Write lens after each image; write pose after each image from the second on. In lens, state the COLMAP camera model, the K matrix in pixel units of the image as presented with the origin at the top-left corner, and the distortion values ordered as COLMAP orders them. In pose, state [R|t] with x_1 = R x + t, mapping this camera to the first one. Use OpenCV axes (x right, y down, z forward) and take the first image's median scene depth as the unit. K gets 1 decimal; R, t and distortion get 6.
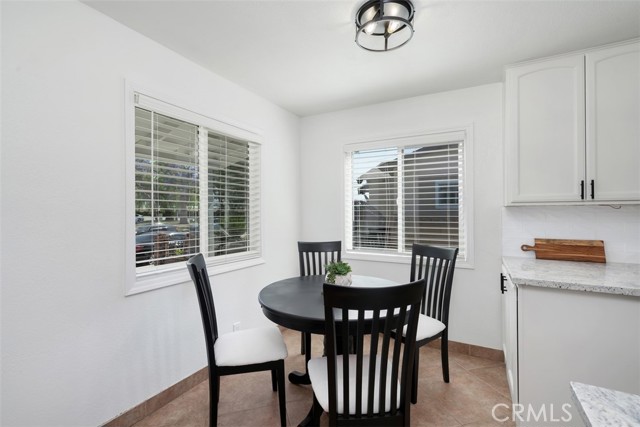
lens RADIAL K [[291.1, 0, 319.3], [0, 291.1, 212.8], [0, 0, 1]] dist [0.004081, 0.000566]
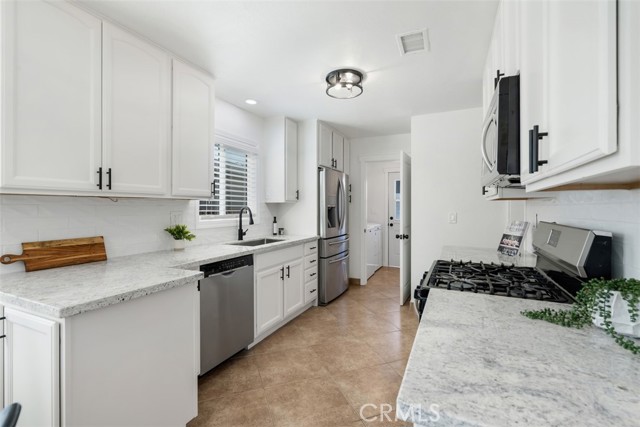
lens RADIAL K [[291.1, 0, 336.0], [0, 291.1, 210.3], [0, 0, 1]] dist [0.004081, 0.000566]
pose [[-0.060495, -0.011050, 0.998107, 0.009931], [0.001519, 0.999937, 0.011163, 0.005247], [-0.998167, 0.002192, -0.060475, 0.323084]]
